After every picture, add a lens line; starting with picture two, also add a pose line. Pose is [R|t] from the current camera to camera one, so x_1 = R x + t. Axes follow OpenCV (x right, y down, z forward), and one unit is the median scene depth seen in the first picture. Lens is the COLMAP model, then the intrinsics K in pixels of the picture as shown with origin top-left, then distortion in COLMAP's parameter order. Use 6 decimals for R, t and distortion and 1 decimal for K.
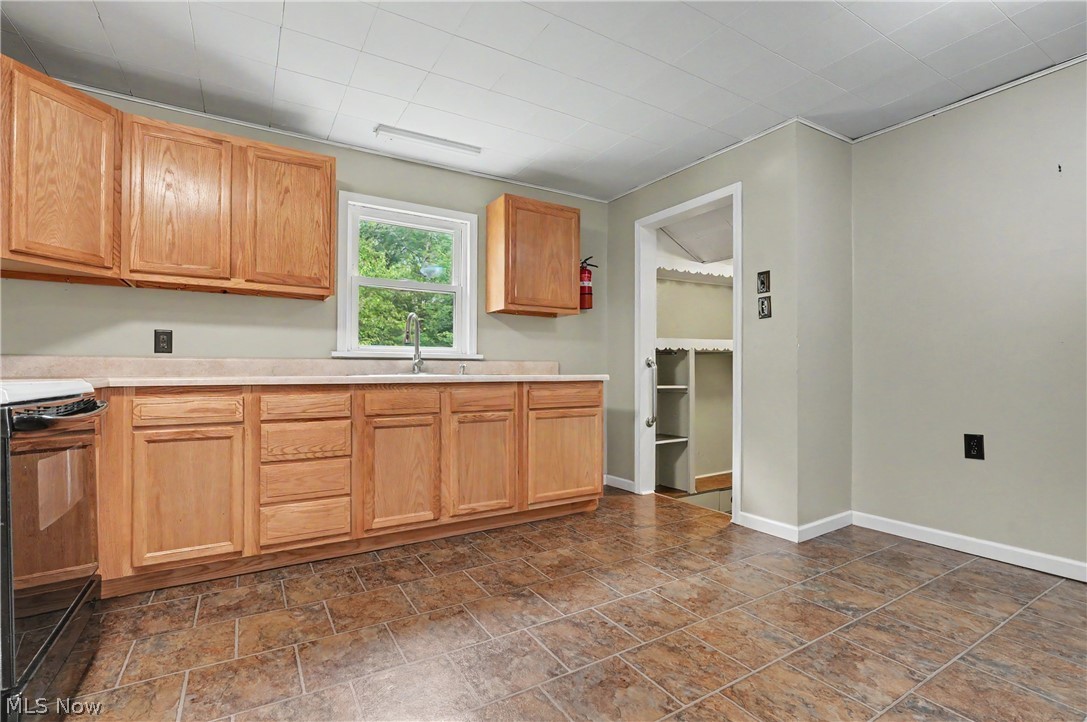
lens RADIAL K [[495.1, 0, 545.4], [0, 495.1, 365.6], [0, 0, 1]] dist [-0.000854, 0.000086]
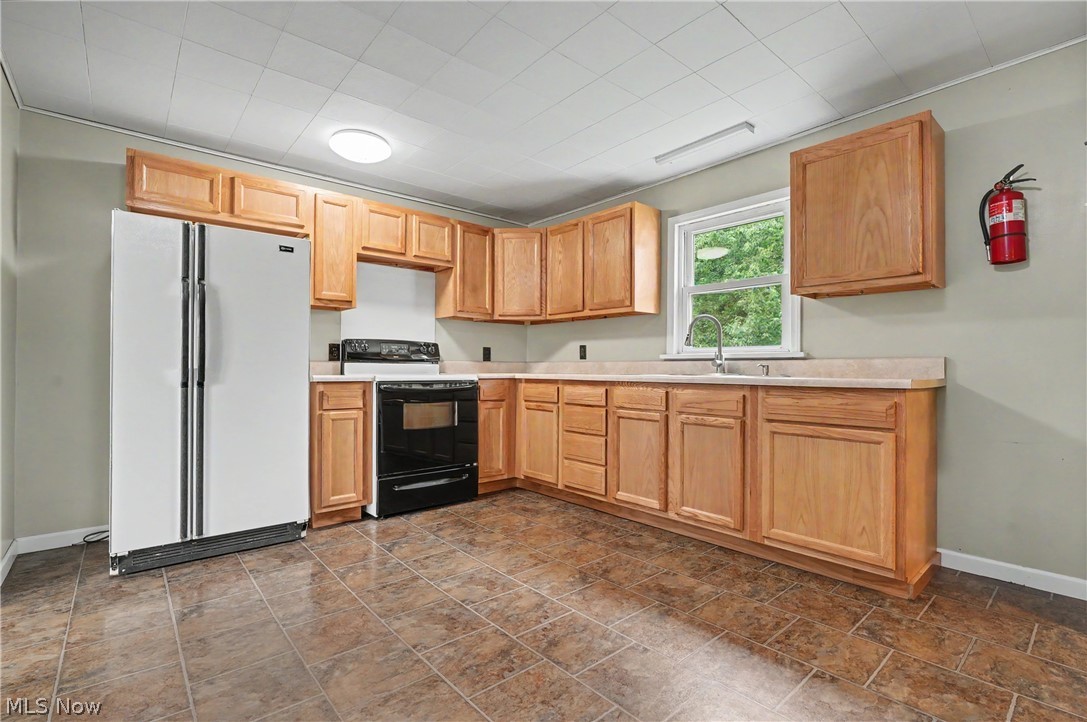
lens RADIAL K [[495.1, 0, 547.8], [0, 495.1, 364.1], [0, 0, 1]] dist [-0.000854, 0.000086]
pose [[0.181004, -0.009592, -0.983436, 0.789230], [0.005075, 0.999948, -0.008819, 0.003631], [0.983469, -0.003395, 0.181043, 0.571665]]
